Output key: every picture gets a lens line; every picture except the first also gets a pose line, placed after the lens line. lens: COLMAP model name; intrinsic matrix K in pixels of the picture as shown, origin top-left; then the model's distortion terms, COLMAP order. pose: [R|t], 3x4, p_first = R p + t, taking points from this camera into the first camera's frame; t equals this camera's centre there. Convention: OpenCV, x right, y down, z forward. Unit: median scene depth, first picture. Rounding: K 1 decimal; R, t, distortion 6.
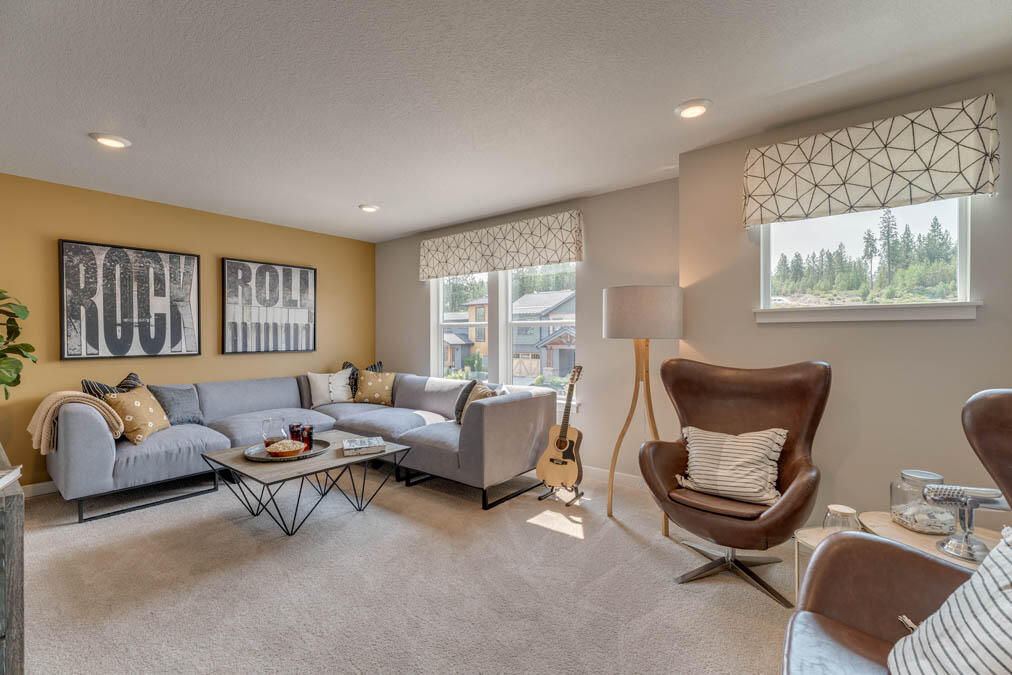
lens RADIAL K [[451.5, 0, 506.0], [0, 451.5, 337.5], [0, 0, 1]] dist [0.000824, -0.000140]
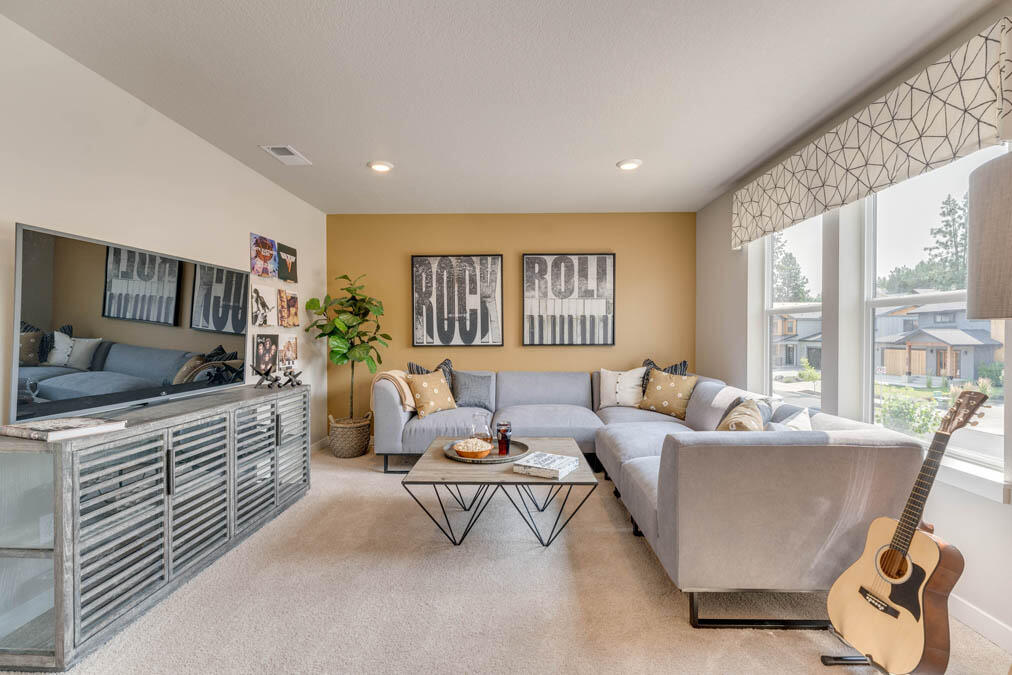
lens RADIAL K [[451.5, 0, 506.0], [0, 451.5, 337.5], [0, 0, 1]] dist [0.000824, -0.000140]
pose [[0.604286, 0.008012, -0.796727, 0.202287], [-0.004001, 0.999967, 0.007022, 0.010883], [0.796757, -0.001055, 0.604299, 0.360065]]
